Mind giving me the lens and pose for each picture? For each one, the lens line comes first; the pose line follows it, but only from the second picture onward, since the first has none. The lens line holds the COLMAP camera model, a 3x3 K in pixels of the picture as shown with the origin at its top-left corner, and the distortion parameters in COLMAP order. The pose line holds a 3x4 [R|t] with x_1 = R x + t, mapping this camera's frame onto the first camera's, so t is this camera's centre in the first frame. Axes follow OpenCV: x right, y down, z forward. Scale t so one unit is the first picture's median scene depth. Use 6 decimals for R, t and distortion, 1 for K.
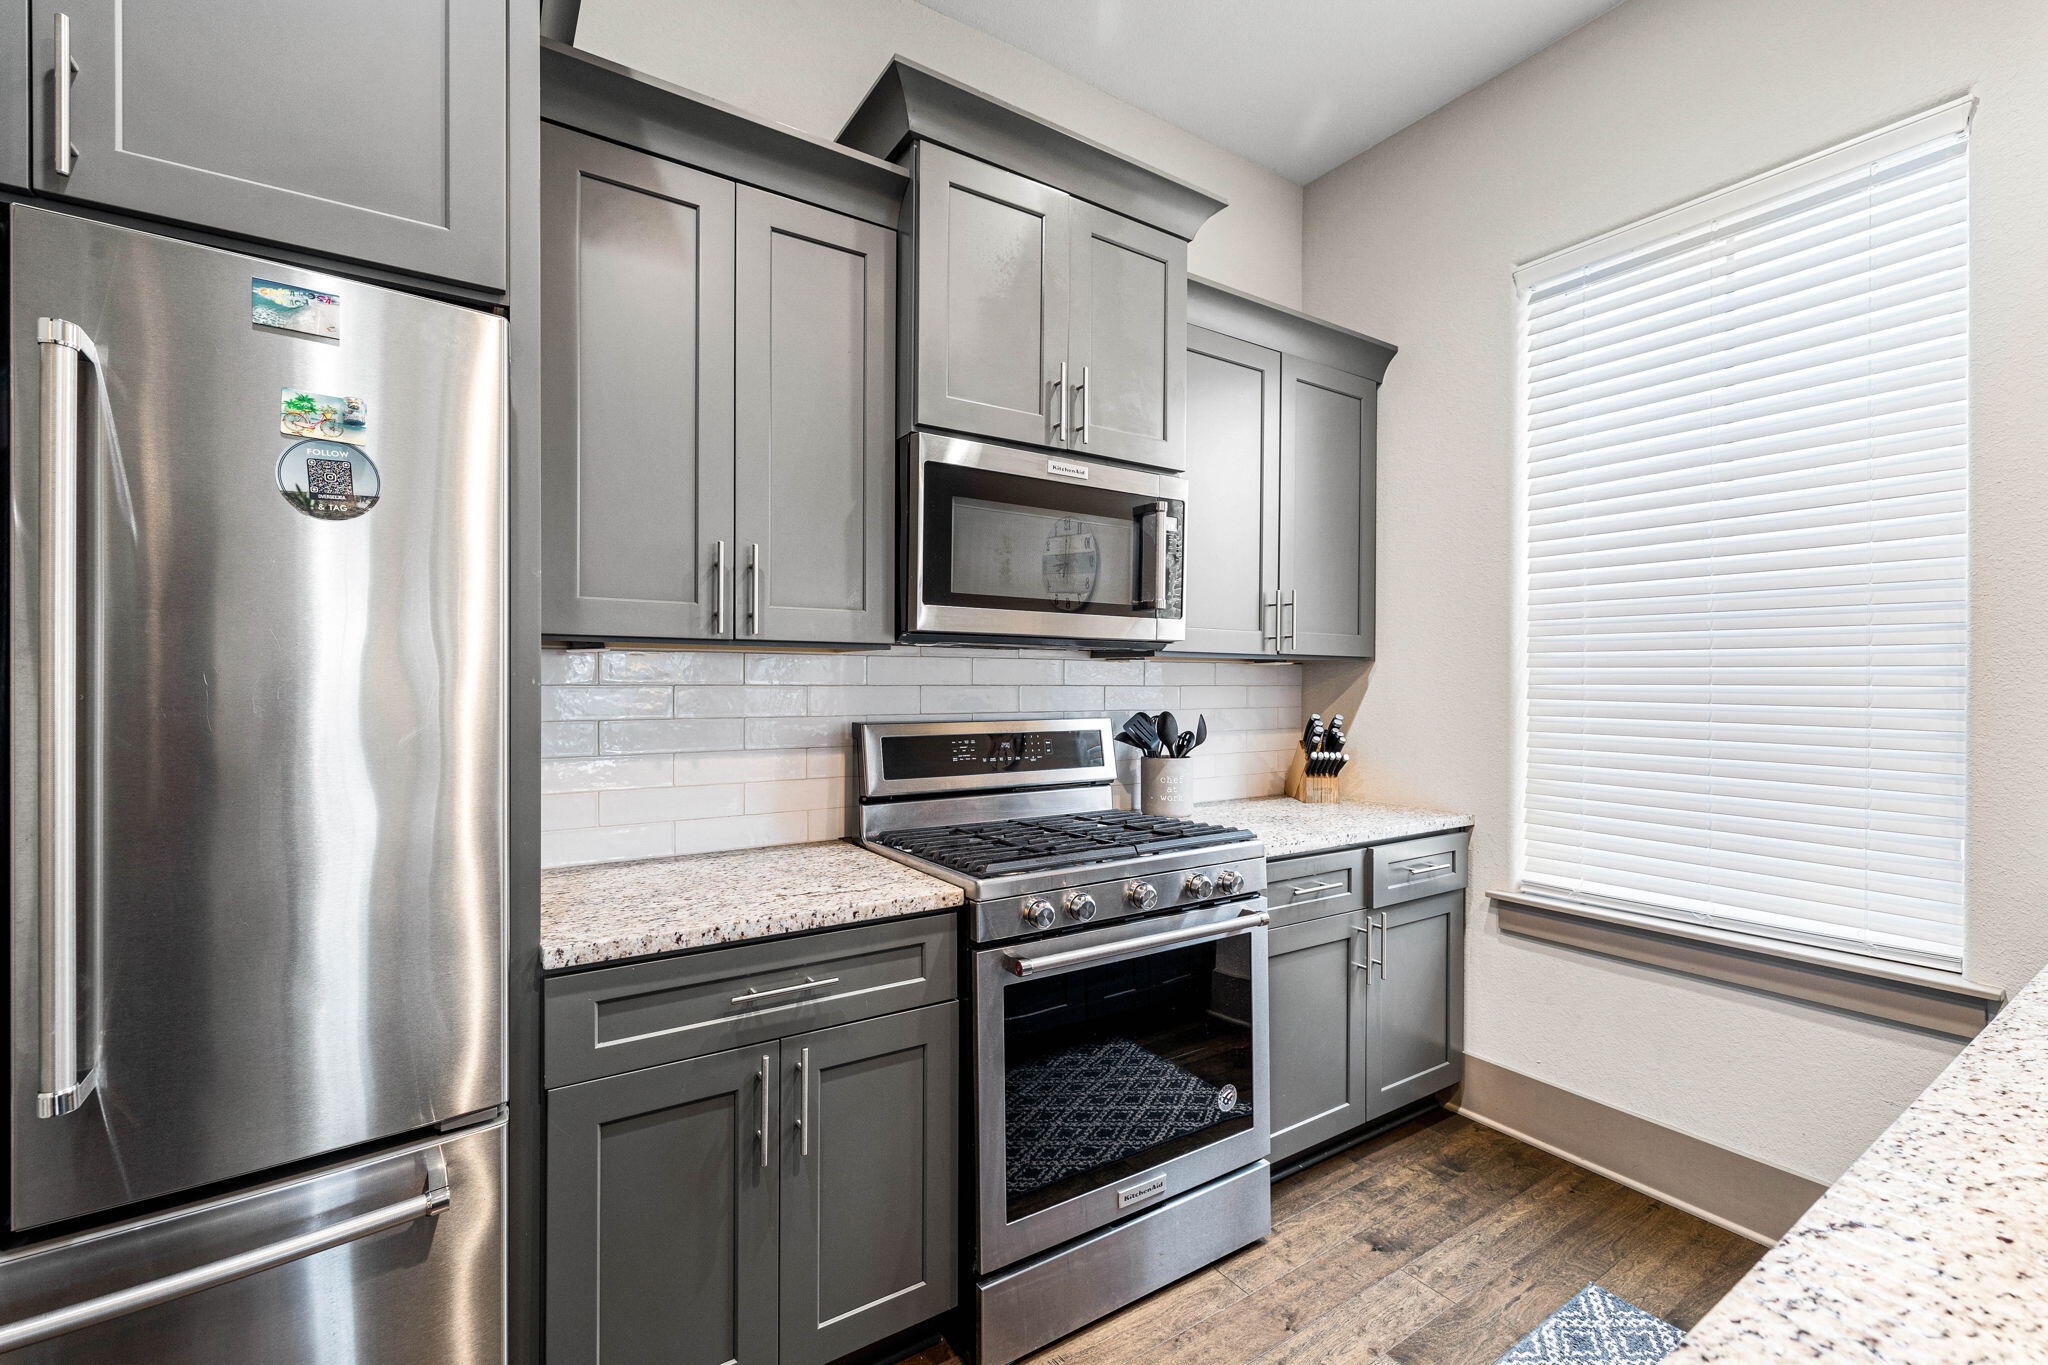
lens RADIAL K [[861.9, 0, 1030.3], [0, 861.9, 696.8], [0, 0, 1]] dist [-0.000600, -0.000641]
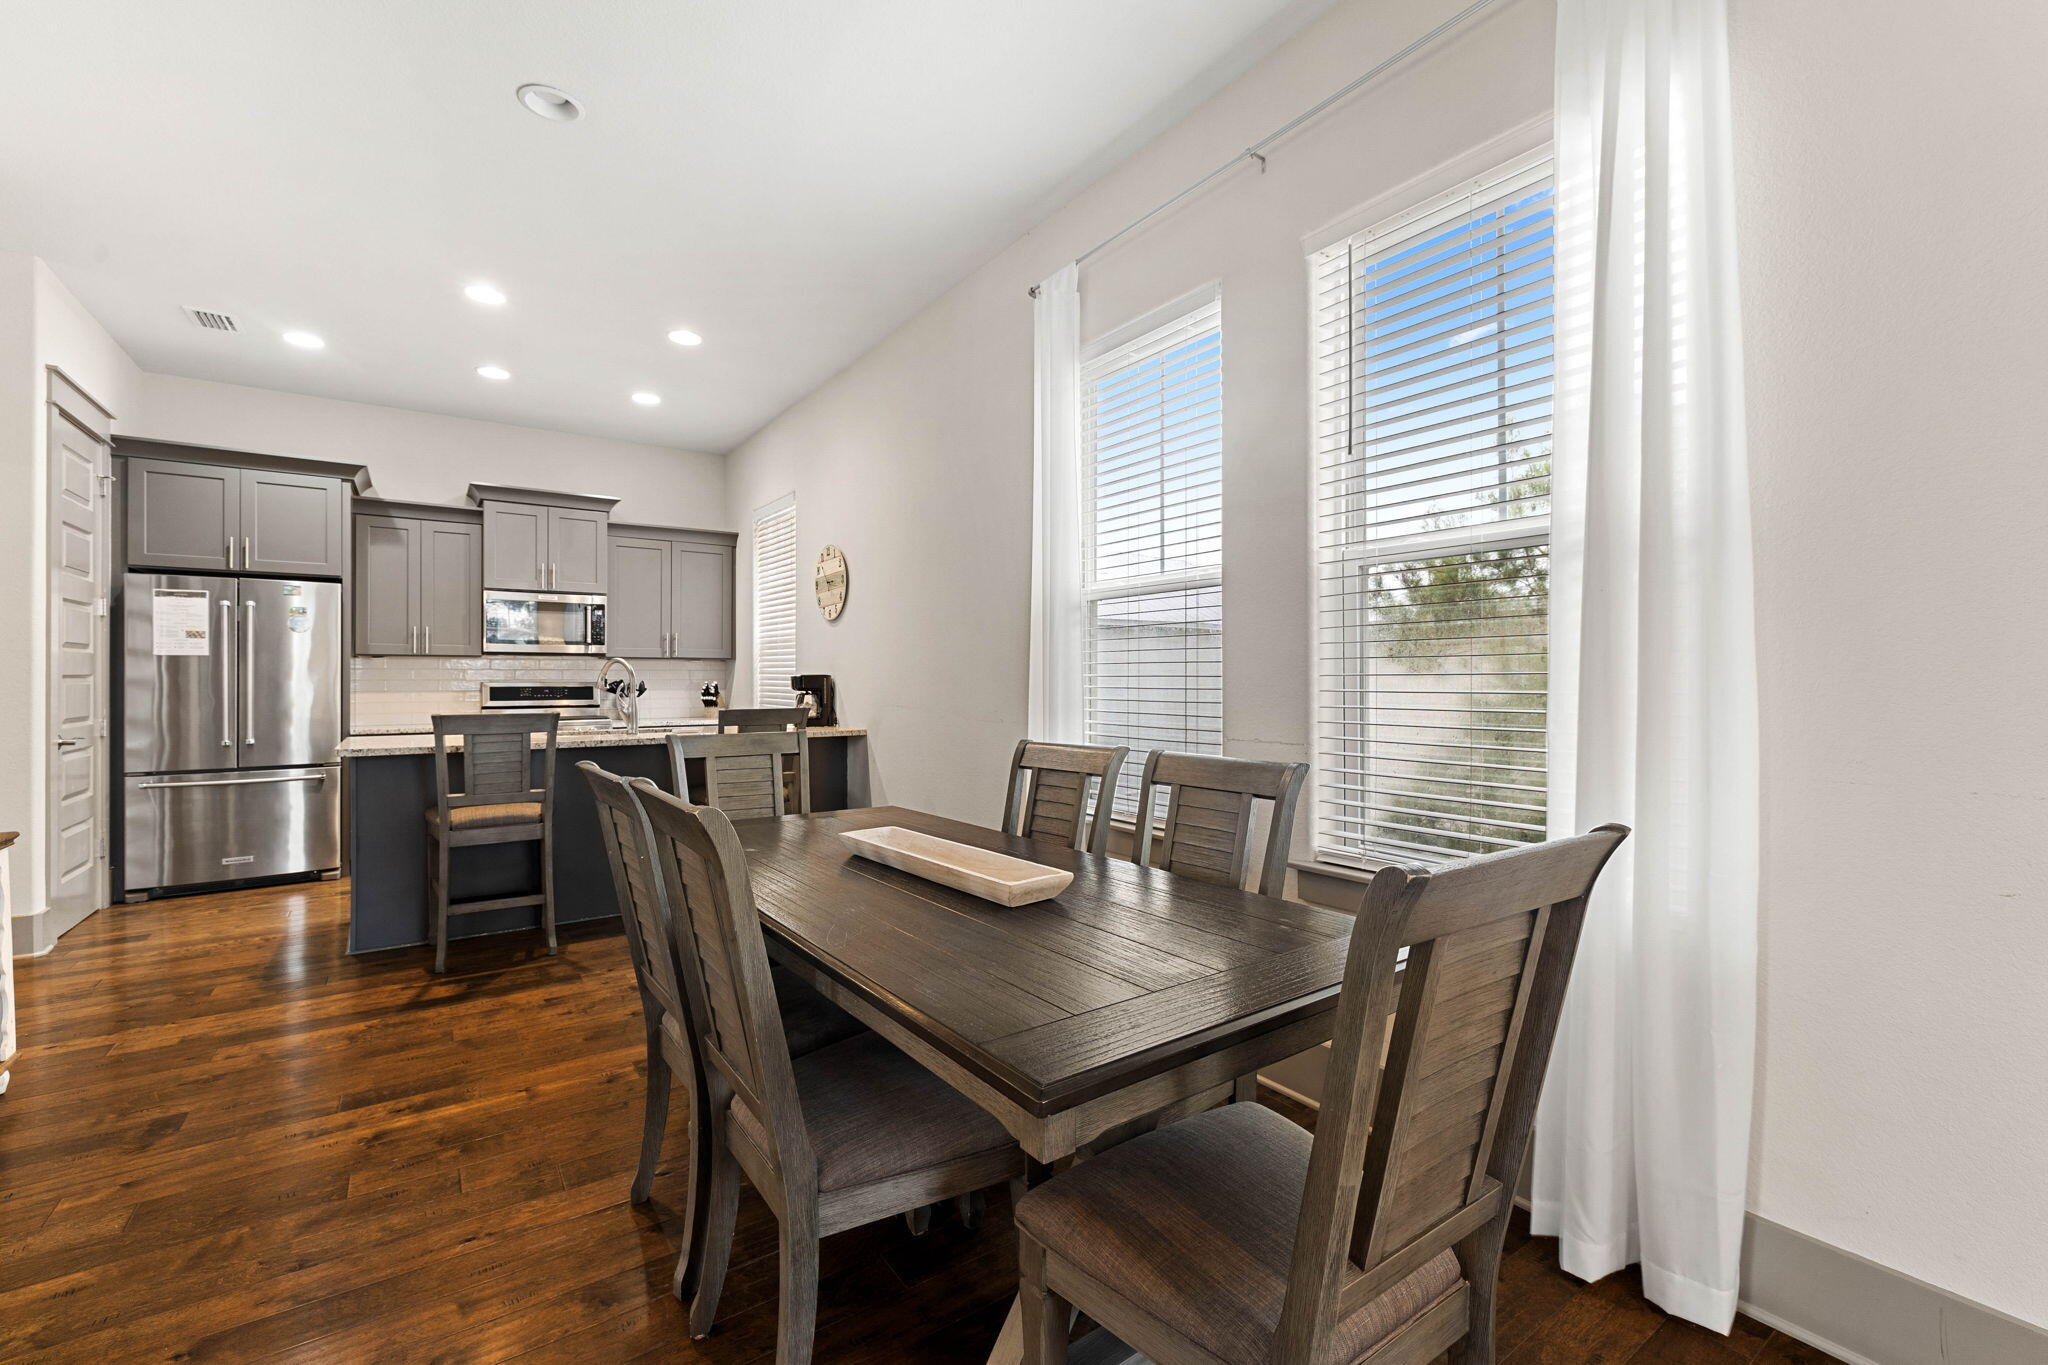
lens RADIAL K [[861.9, 0, 1034.0], [0, 861.9, 681.1], [0, 0, 1]] dist [-0.000600, -0.000641]
pose [[0.999316, -0.005868, 0.036519, 1.824686], [0.006232, 0.999932, -0.009863, 0.078765], [-0.036459, 0.010083, 0.999284, -2.323489]]
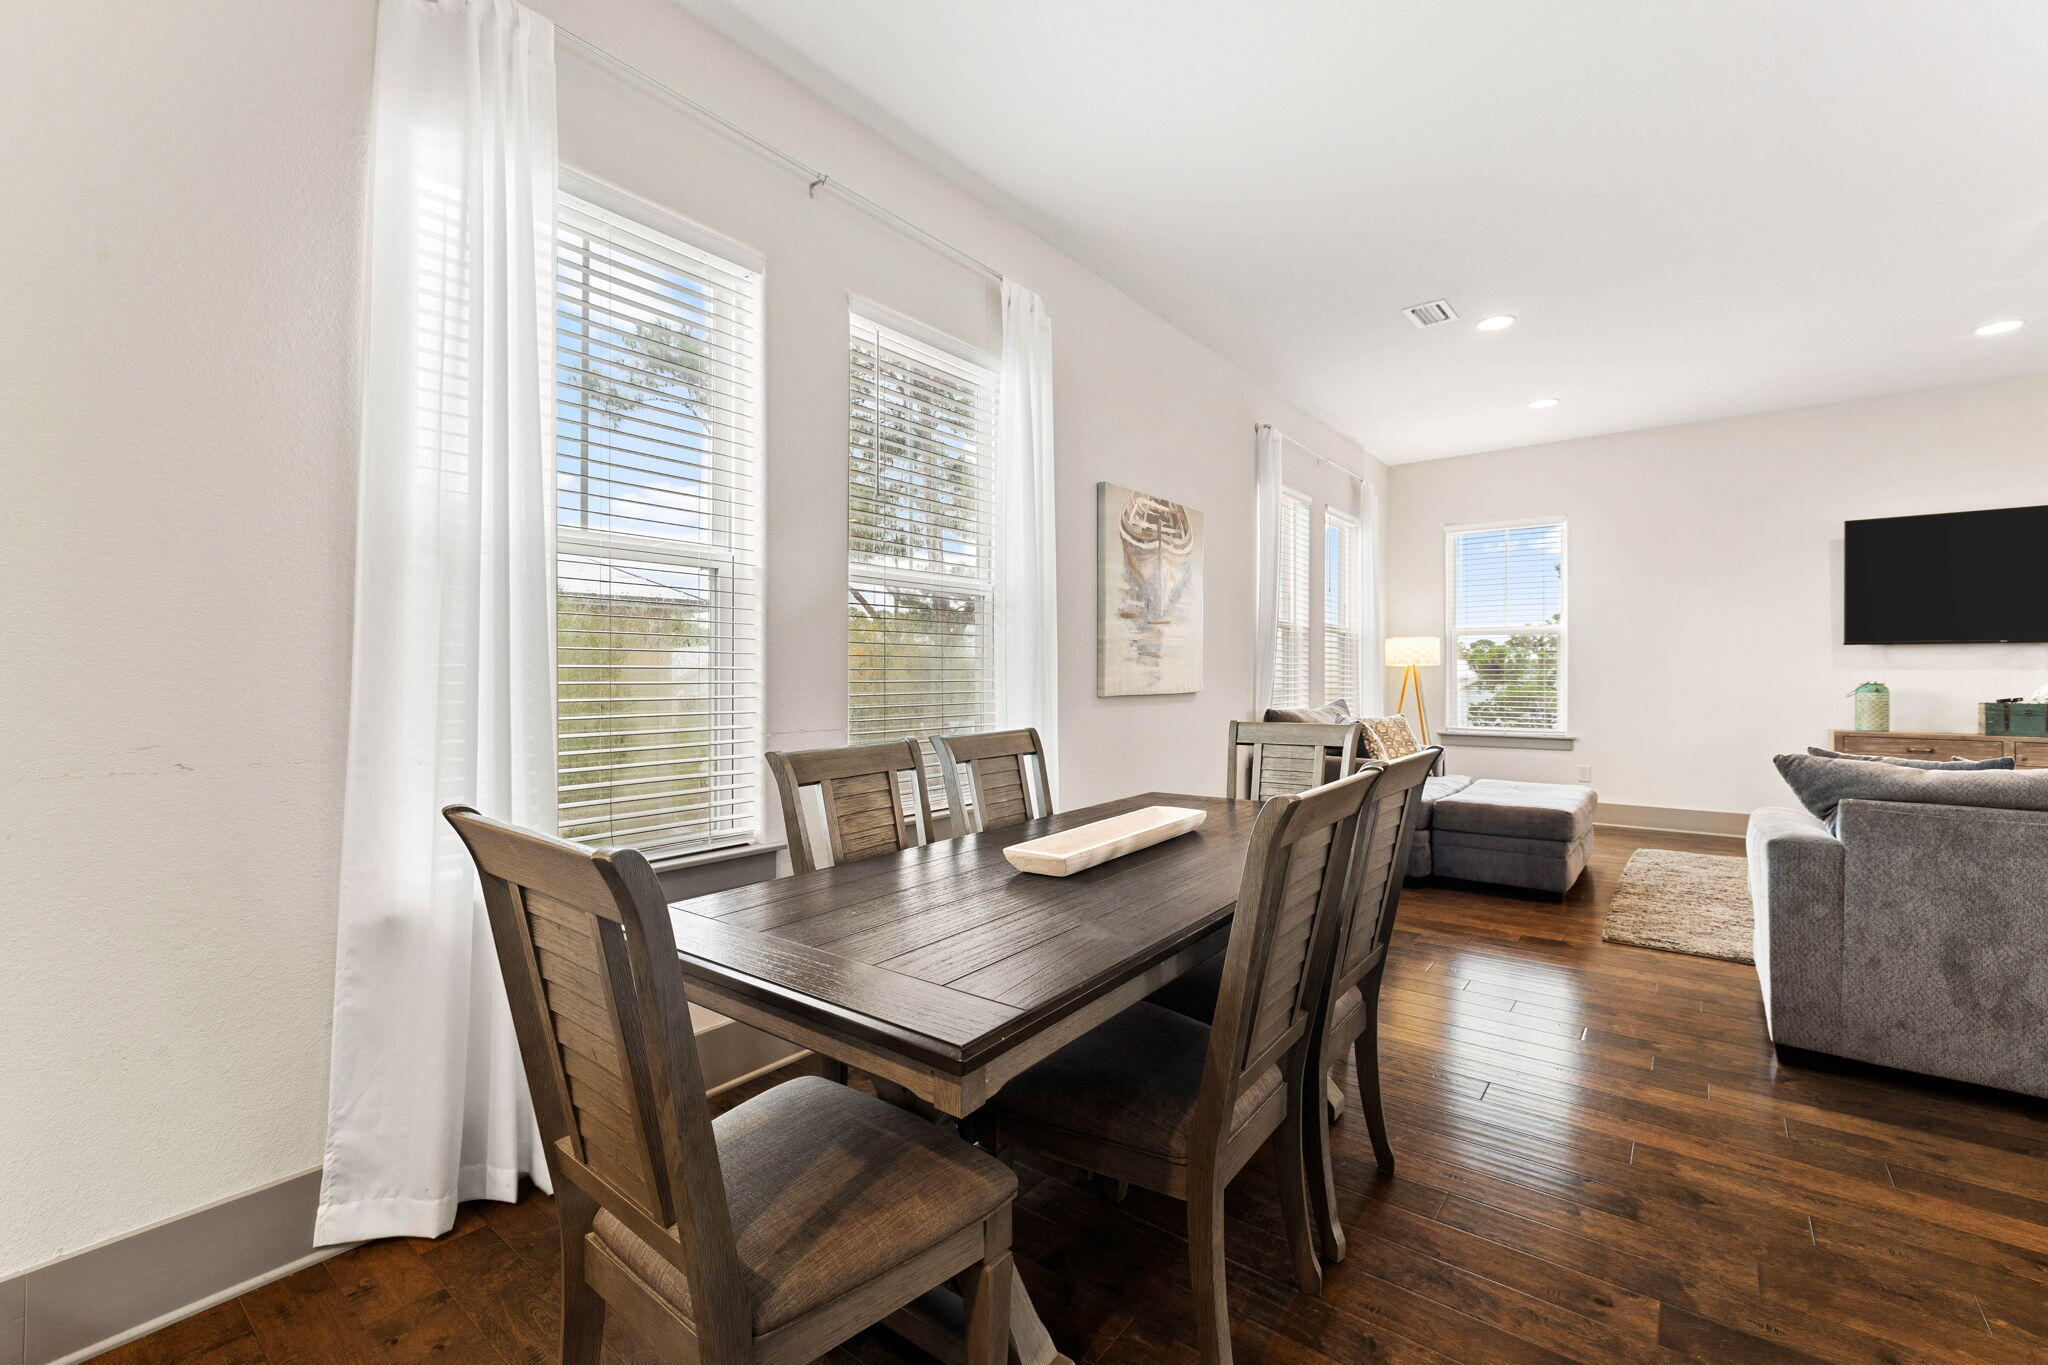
lens RADIAL K [[861.9, 0, 1034.6], [0, 861.9, 675.3], [0, 0, 1]] dist [-0.000600, -0.000641]
pose [[-0.321392, -0.005740, 0.946929, 0.663313], [0.010239, 0.999902, 0.009537, 0.057178], [-0.946891, 0.012761, -0.321301, -0.758689]]
